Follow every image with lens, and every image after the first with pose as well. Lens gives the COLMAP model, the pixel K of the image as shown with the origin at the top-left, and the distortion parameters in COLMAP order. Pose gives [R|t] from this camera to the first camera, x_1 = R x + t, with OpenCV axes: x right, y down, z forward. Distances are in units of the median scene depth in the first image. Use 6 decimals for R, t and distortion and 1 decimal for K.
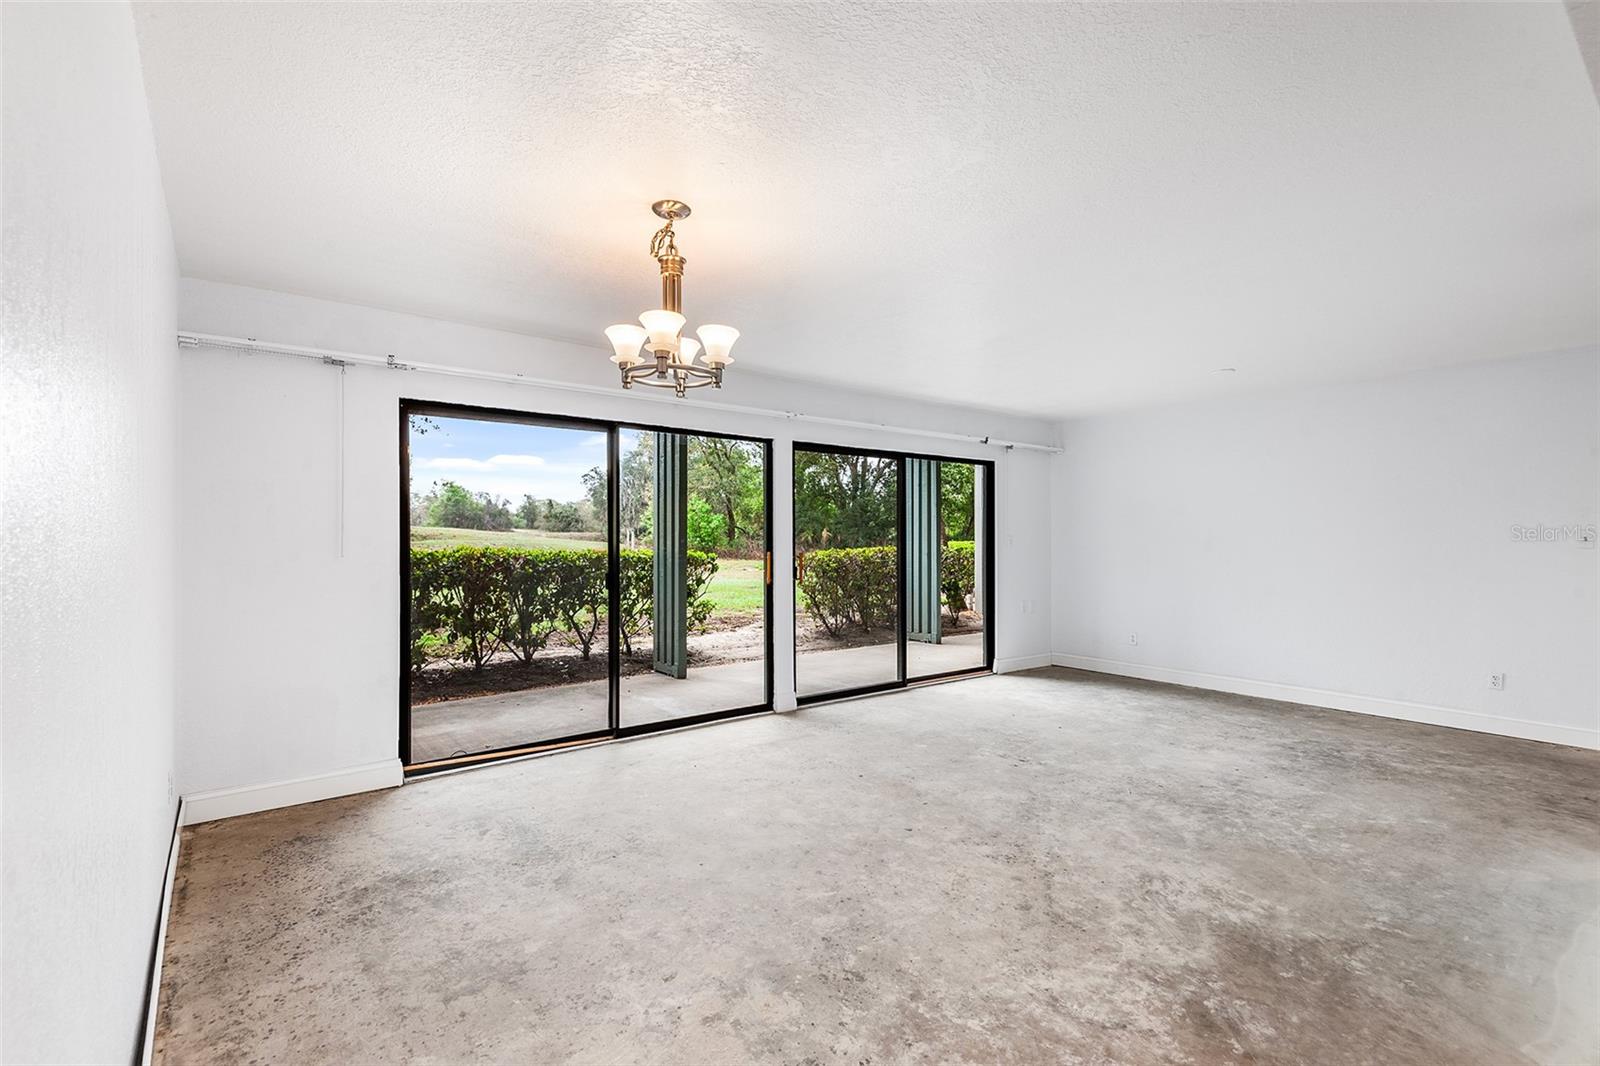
lens RADIAL K [[729.7, 0, 800.9], [0, 729.7, 539.9], [0, 0, 1]] dist [0.037047, -0.020626]
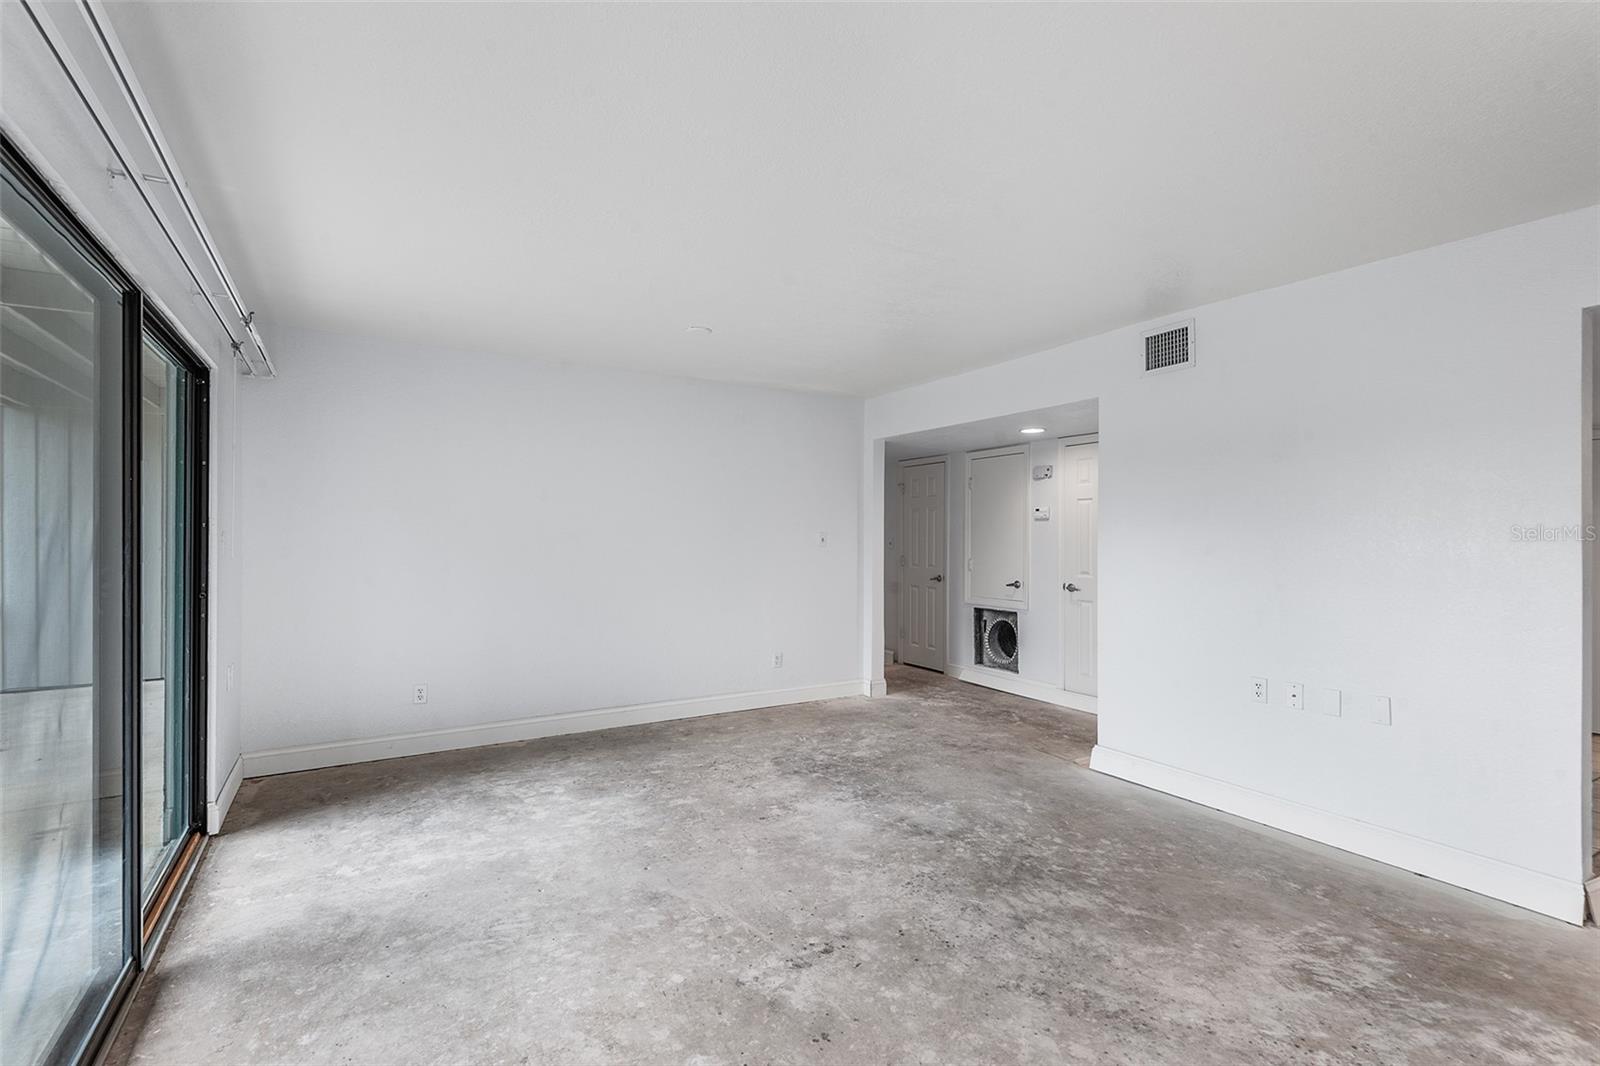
lens RADIAL K [[729.7, 0, 800.9], [0, 729.7, 539.9], [0, 0, 1]] dist [0.037047, -0.020626]
pose [[0.115490, -0.003301, 0.993303, -0.311565], [-0.005382, 0.999978, 0.003949, -0.009217], [-0.993294, -0.005802, 0.115470, 1.220507]]
